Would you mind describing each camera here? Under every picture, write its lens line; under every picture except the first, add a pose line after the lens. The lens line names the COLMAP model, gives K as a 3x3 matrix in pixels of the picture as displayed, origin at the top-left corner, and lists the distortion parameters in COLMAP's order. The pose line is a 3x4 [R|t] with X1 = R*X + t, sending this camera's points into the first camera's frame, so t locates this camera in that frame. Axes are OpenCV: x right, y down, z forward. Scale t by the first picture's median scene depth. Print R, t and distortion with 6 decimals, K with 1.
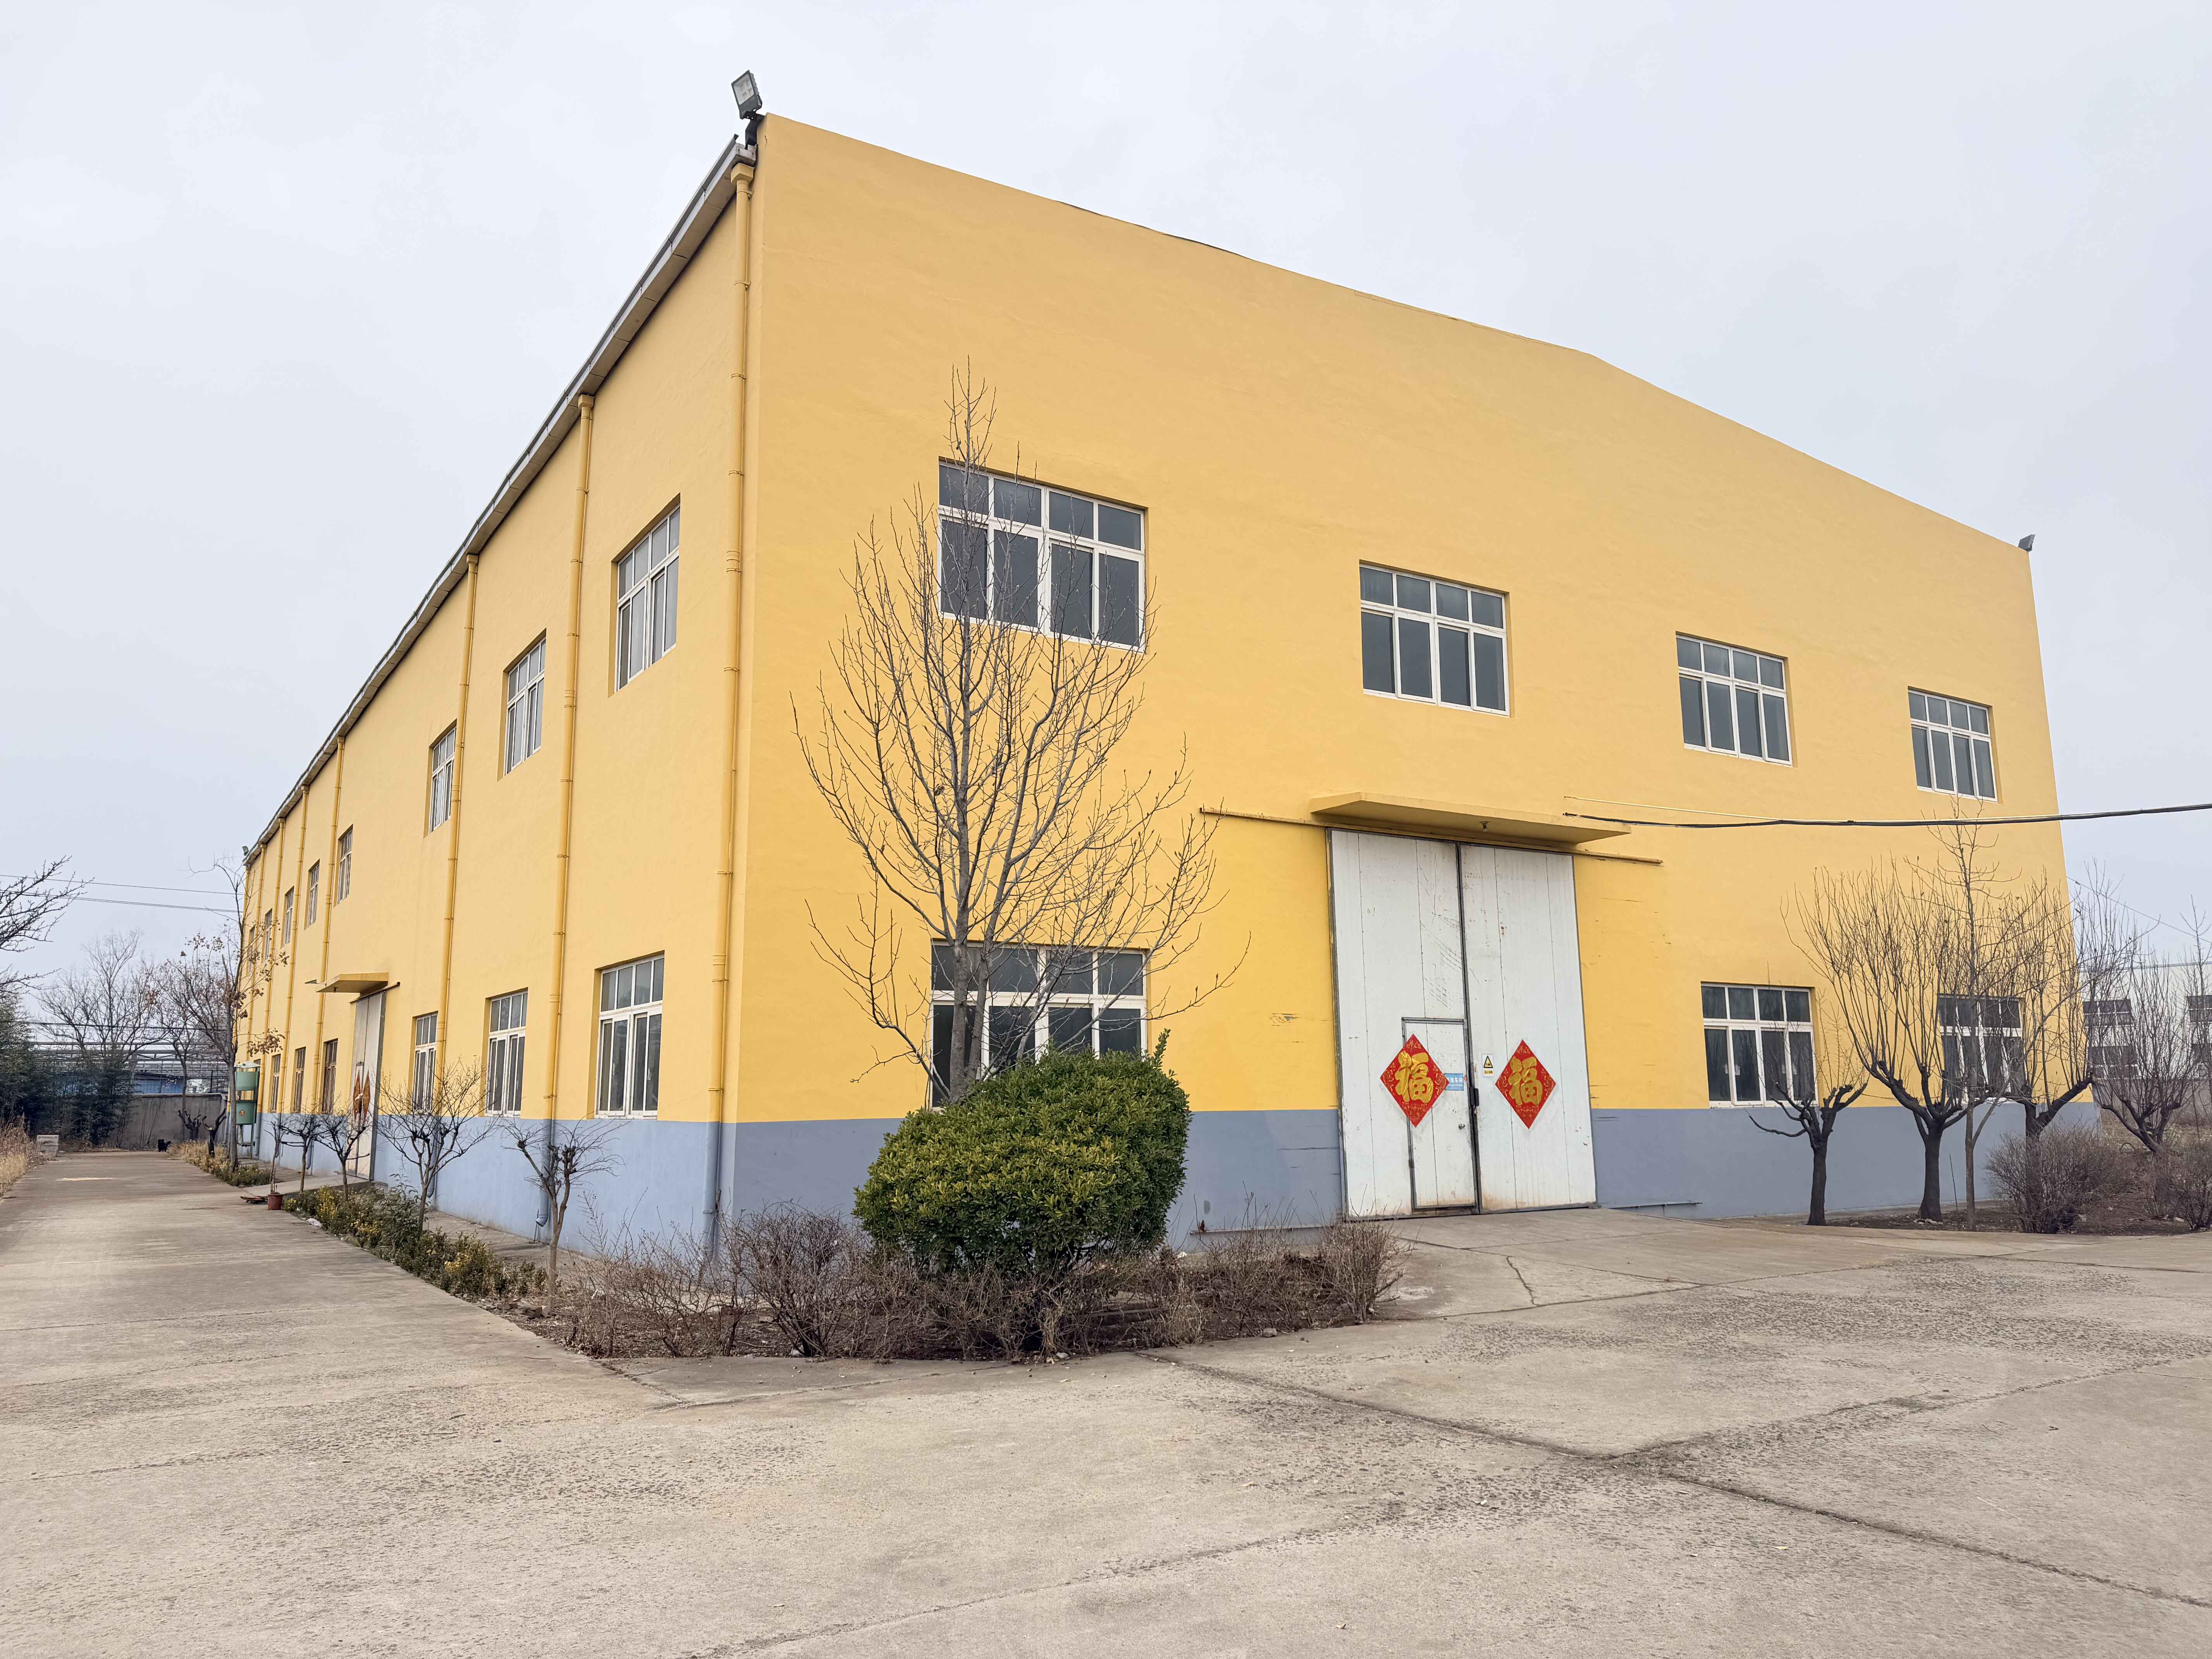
lens RADIAL K [[1548.9, 0, 1106.0], [0, 1548.9, 829.5], [0, 0, 1]] dist [0.043900, -0.000019]
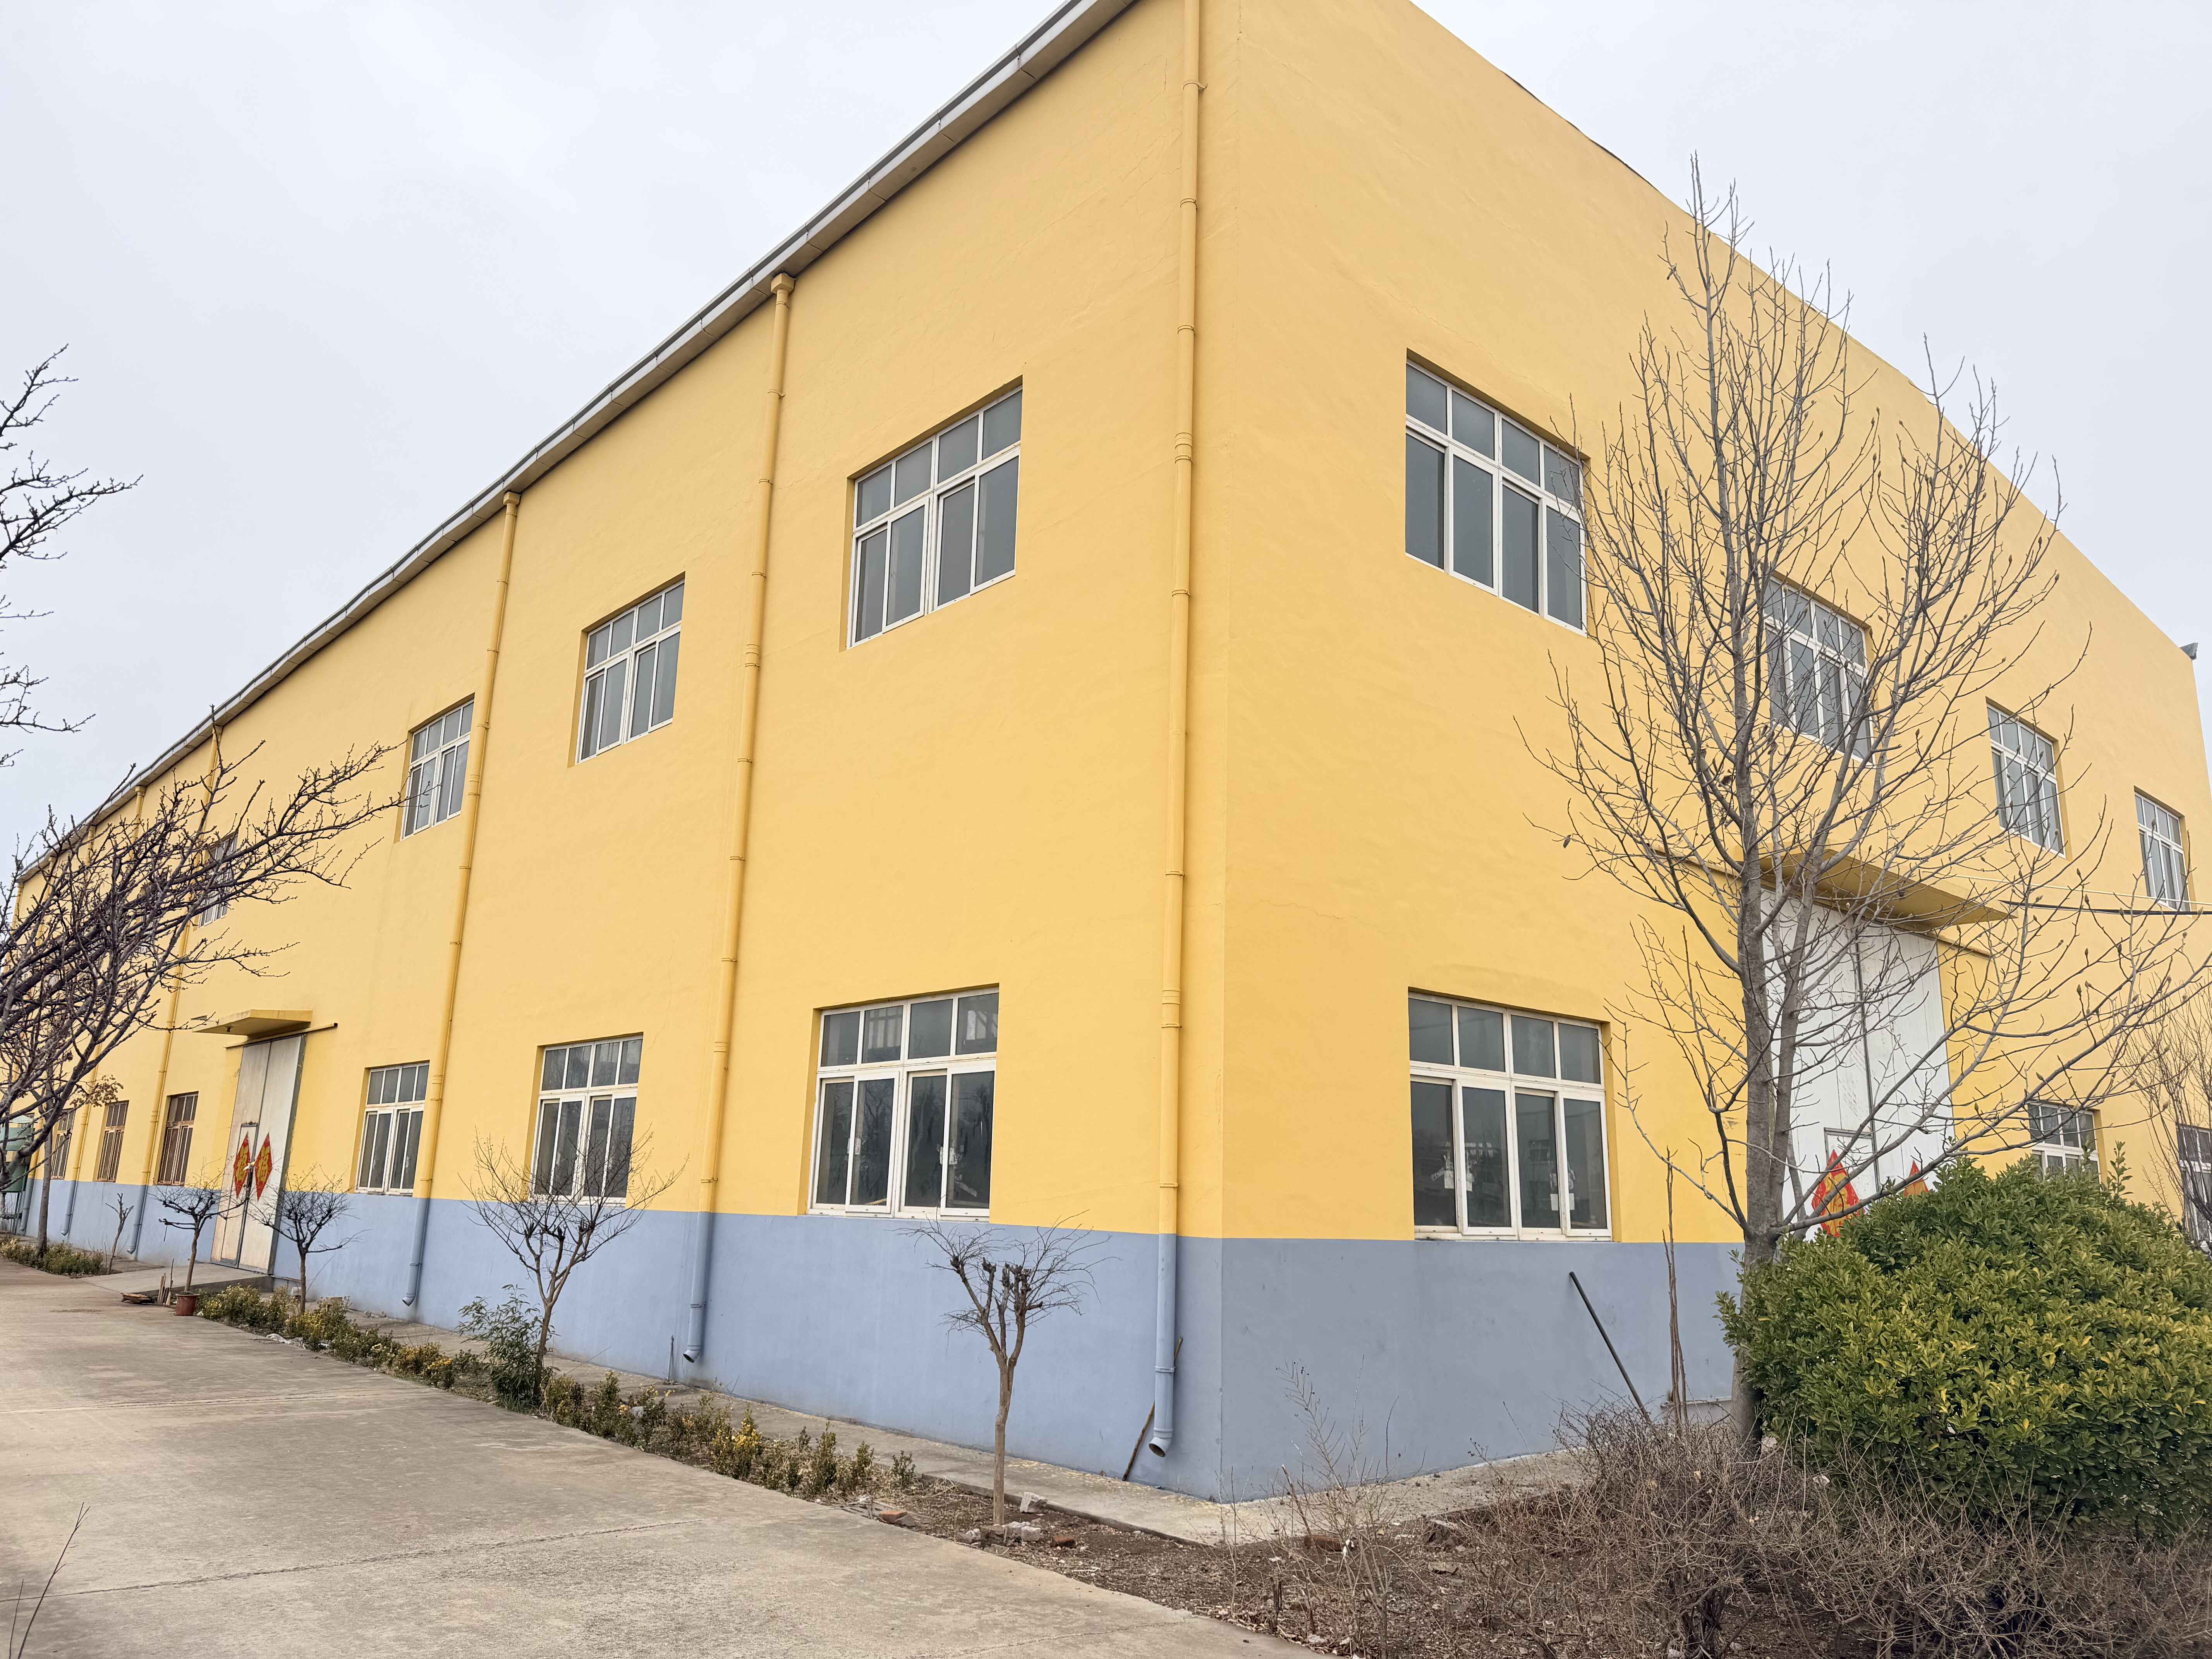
lens RADIAL K [[1554.9, 0, 1106.0], [0, 1554.9, 829.5], [0, 0, 1]] dist [0.131799, -0.164783]
pose [[0.989213, 0.069804, 0.128782, -0.264010], [-0.062205, 0.996128, -0.062124, 0.038110], [-0.132620, 0.053443, 0.989725, 0.216968]]
